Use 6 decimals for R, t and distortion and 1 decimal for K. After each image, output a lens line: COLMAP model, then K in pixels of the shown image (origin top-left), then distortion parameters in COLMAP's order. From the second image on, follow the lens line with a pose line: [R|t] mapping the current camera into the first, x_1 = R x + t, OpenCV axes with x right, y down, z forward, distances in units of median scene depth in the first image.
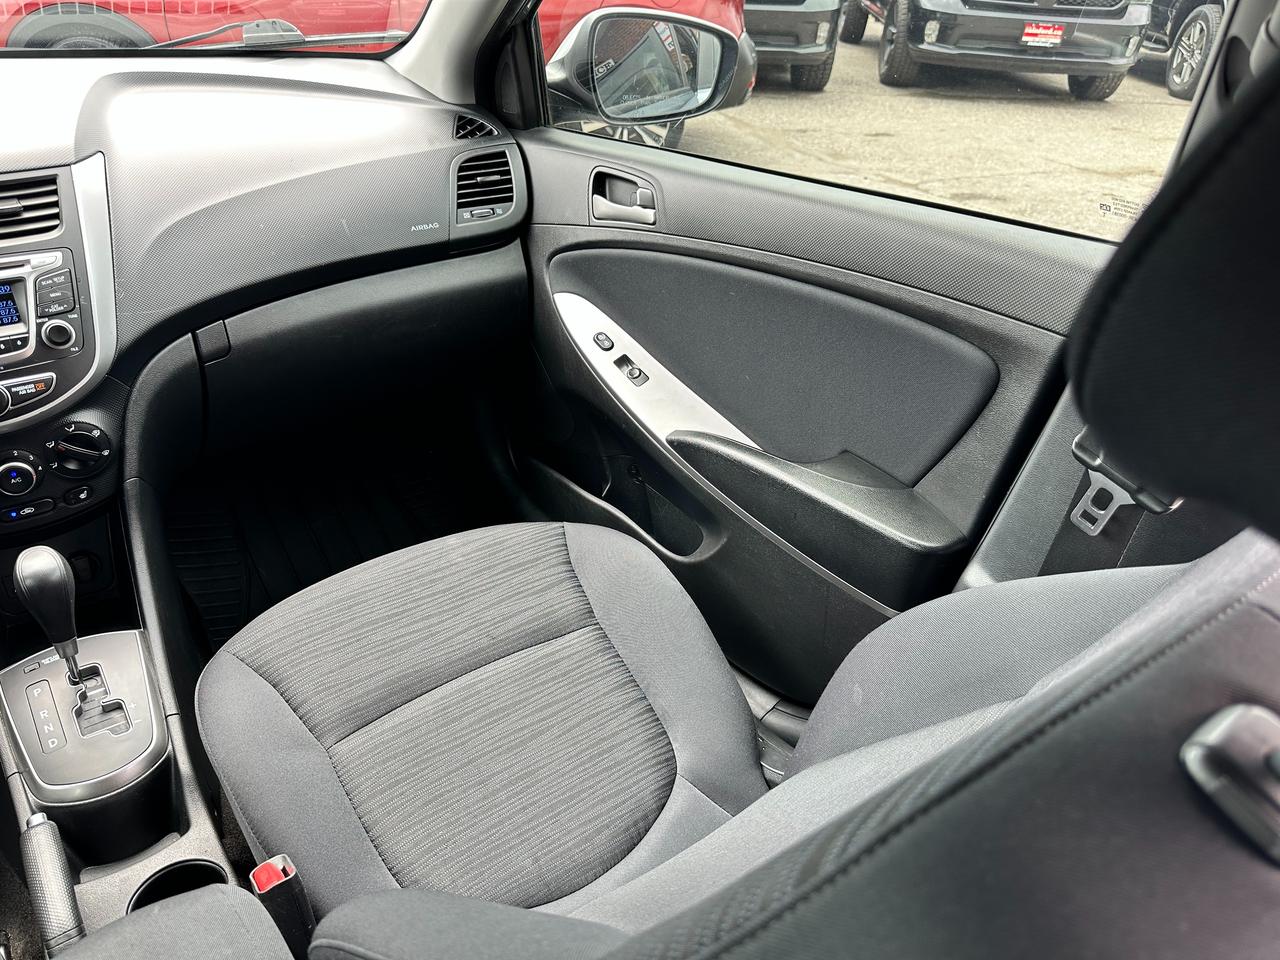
lens RADIAL K [[910.5, 0, 631.8], [0, 910.5, 479.3], [0, 0, 1]] dist [0.018556, -0.027096]
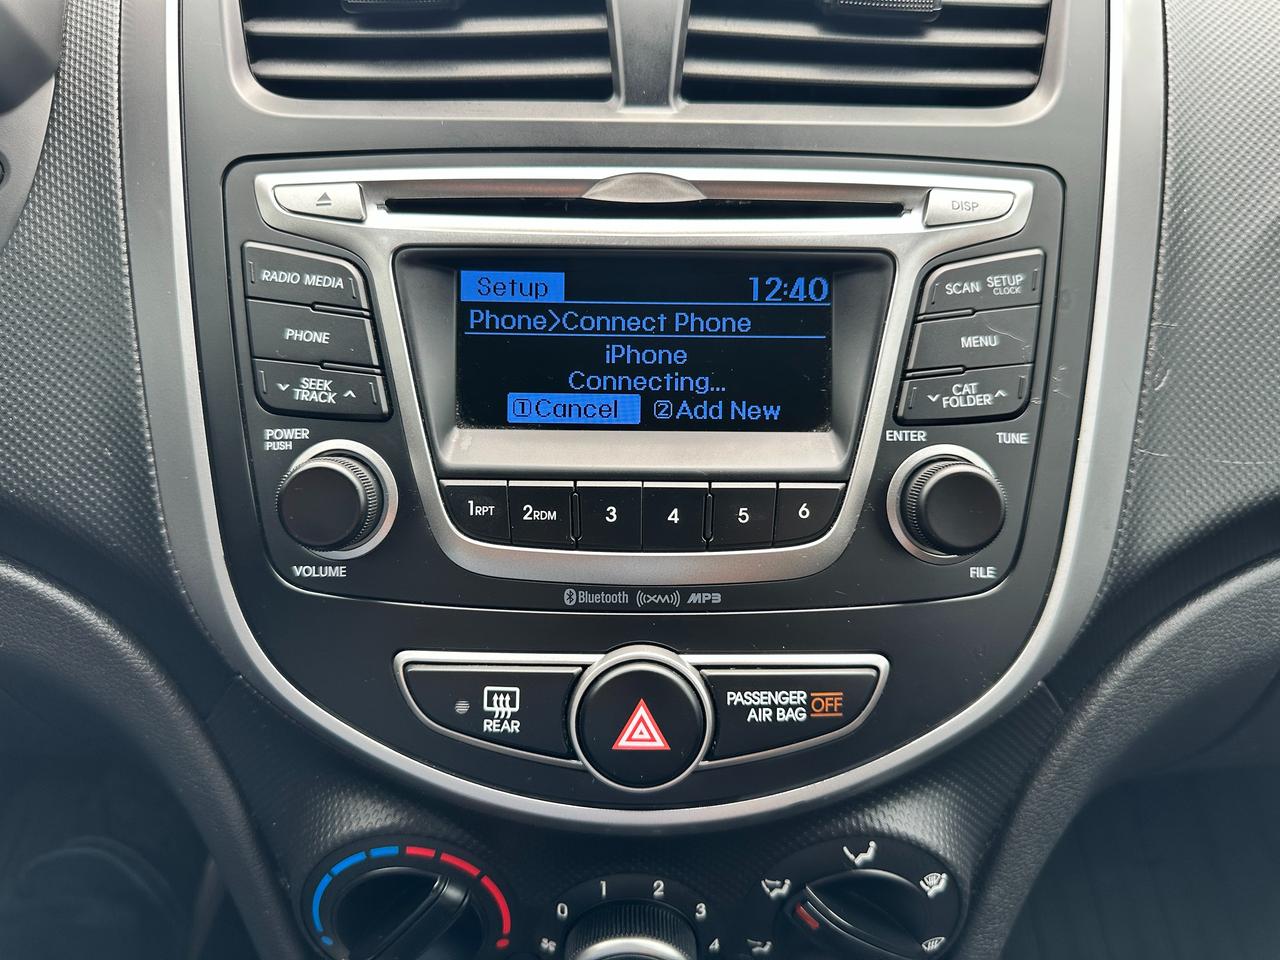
lens RADIAL K [[910.5, 0, 638.7], [0, 910.5, 471.6], [0, 0, 1]] dist [0.018556, -0.027096]
pose [[0.813021, 0.240981, -0.530024, -0.571702], [-0.283692, 0.958915, 0.000817, -0.144763], [0.508445, 0.149700, 0.847982, 0.758649]]
